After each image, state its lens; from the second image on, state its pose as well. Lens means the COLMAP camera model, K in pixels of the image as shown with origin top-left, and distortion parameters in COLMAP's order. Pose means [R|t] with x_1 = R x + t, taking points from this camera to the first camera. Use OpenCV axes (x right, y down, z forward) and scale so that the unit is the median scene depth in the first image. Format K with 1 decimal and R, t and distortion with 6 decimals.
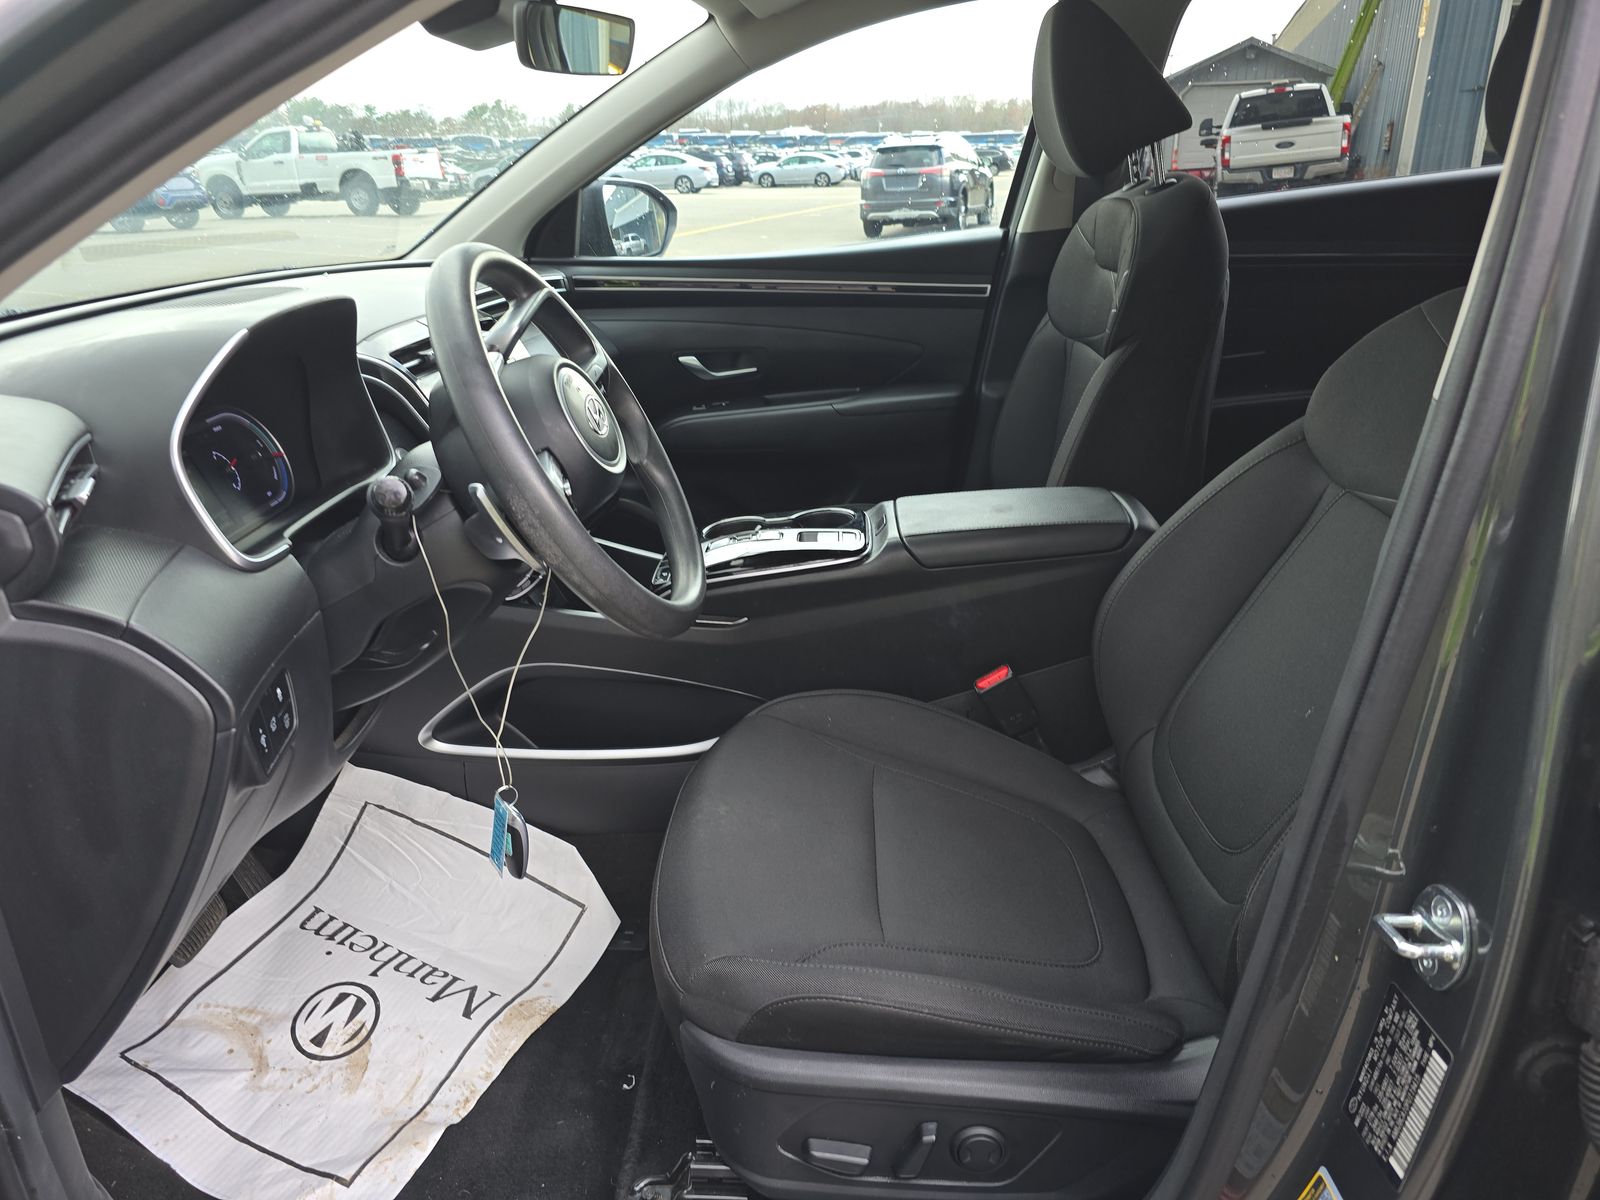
lens RADIAL K [[1126.1, 0, 800.0], [0, 1126.1, 600.0], [0, 0, 1]] dist [0.023260, -0.002082]
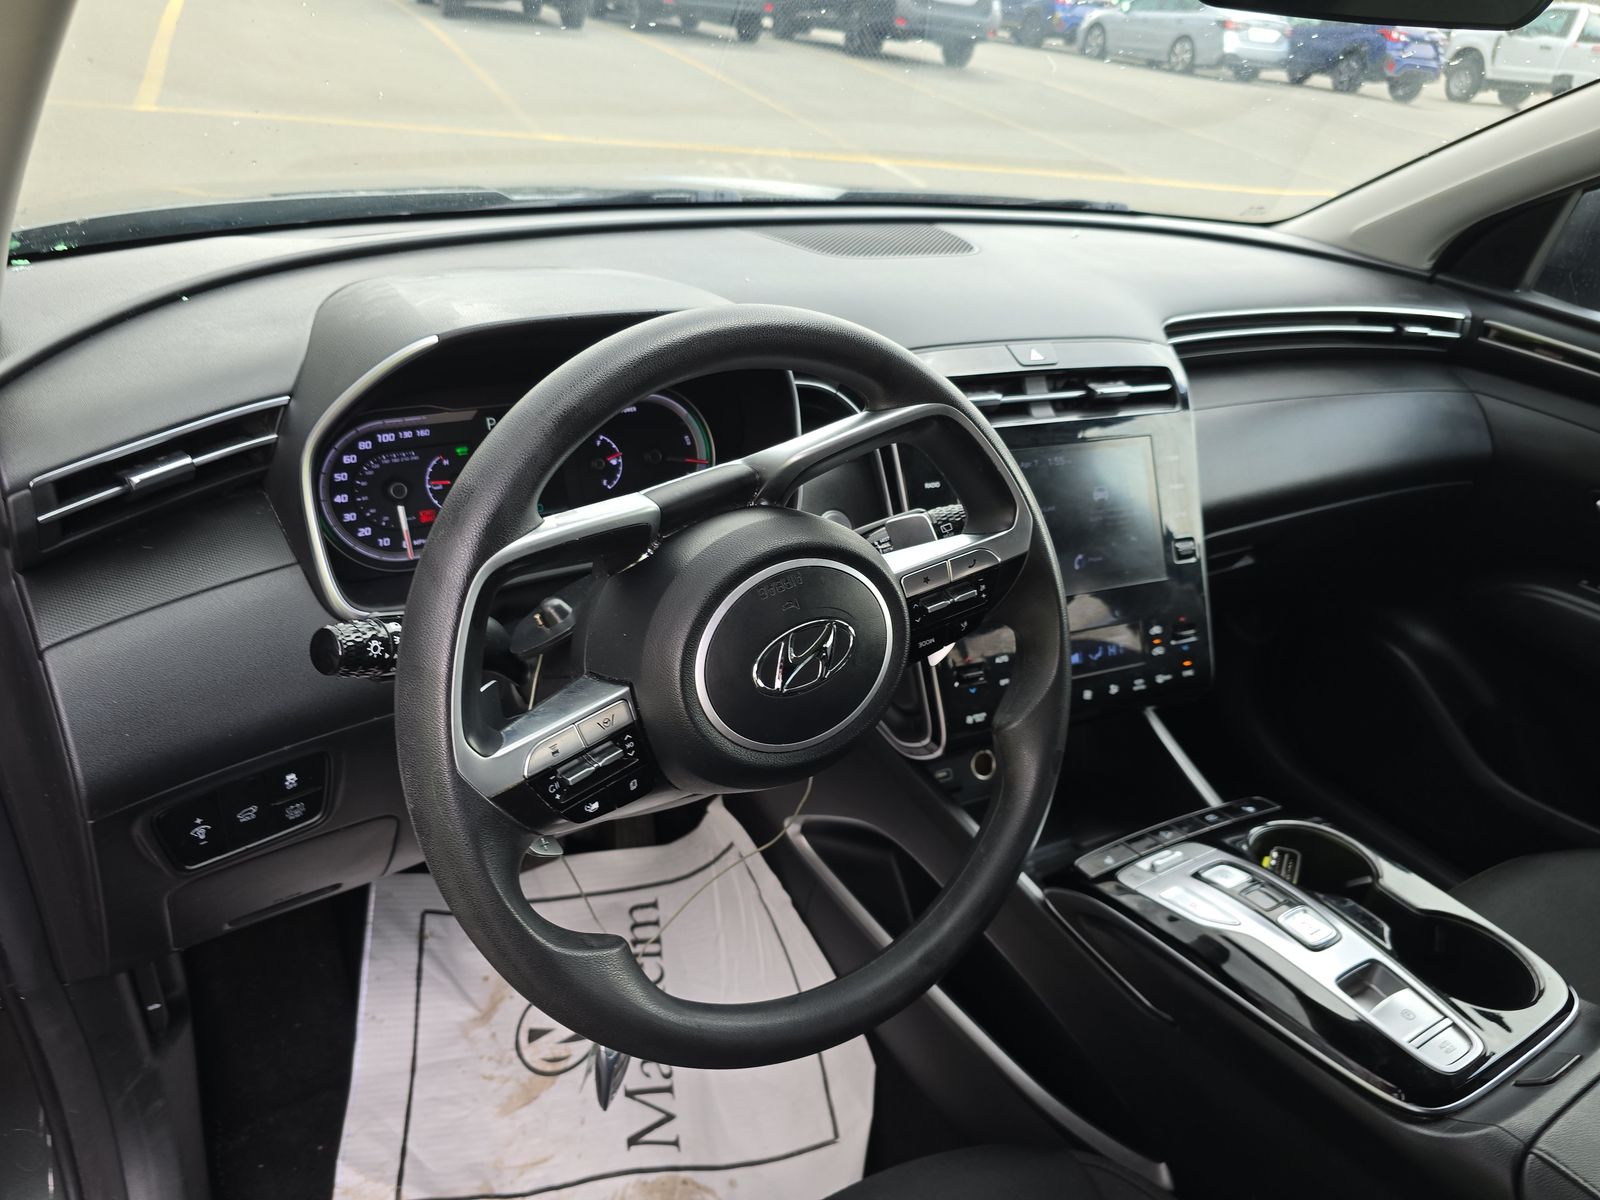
lens RADIAL K [[1126.1, 0, 800.0], [0, 1126.1, 600.0], [0, 0, 1]] dist [0.023260, -0.002082]
pose [[0.551600, 0.497354, -0.669609, 0.136593], [-0.417132, 0.859670, 0.294904, -0.279136], [0.722315, 0.116647, 0.681656, 0.485117]]
